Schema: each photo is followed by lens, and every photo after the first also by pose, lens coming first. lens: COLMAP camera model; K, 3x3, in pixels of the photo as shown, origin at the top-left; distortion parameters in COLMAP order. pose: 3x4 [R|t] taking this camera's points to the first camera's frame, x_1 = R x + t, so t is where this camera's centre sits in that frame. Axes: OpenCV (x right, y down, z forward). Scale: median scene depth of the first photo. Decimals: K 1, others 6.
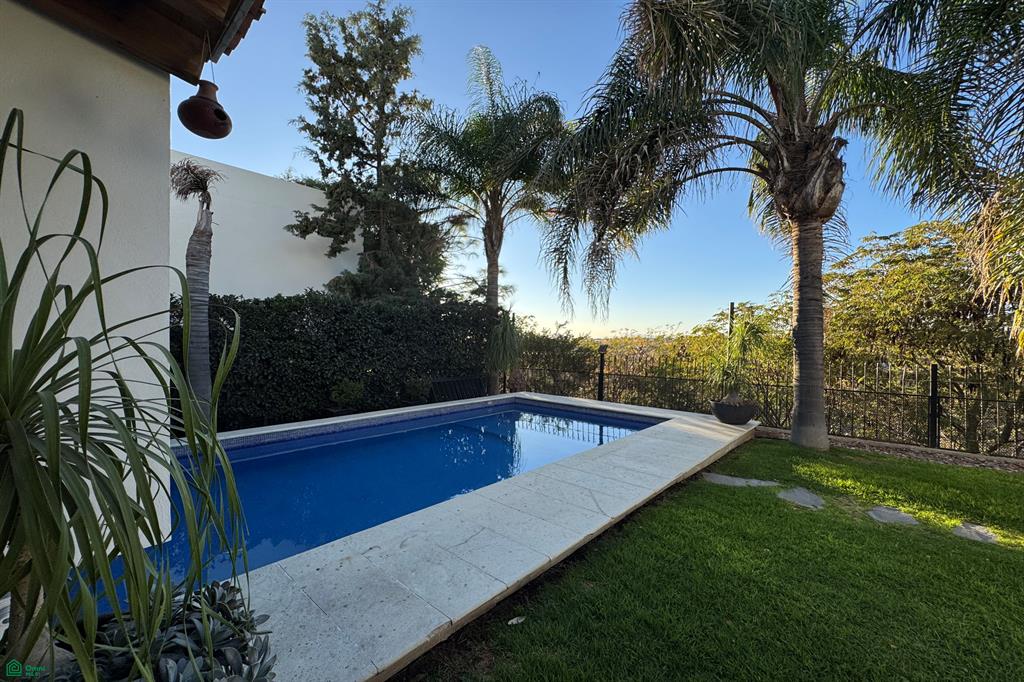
lens RADIAL K [[406.7, 0, 514.4], [0, 406.7, 342.6], [0, 0, 1]] dist [0.000066, 0.000027]
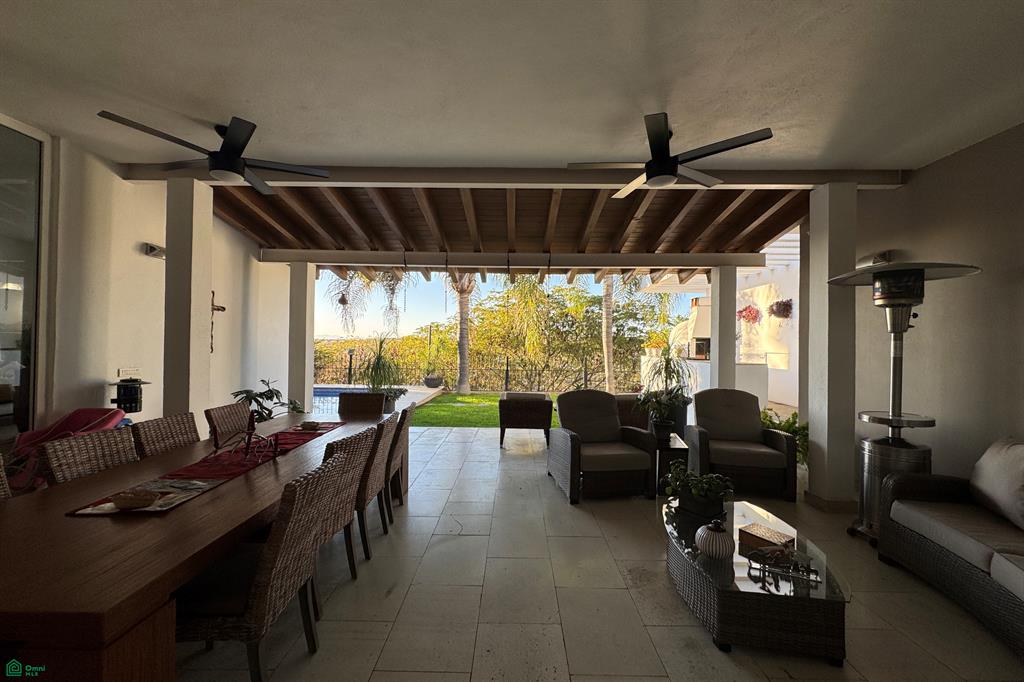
lens RADIAL K [[406.7, 0, 513.1], [0, 406.7, 342.1], [0, 0, 1]] dist [0.000066, 0.000027]
pose [[0.744087, 0.004118, 0.668069, -0.507781], [-0.001898, 0.999990, -0.004051, -0.020140], [-0.668079, 0.001747, 0.744088, -0.759033]]
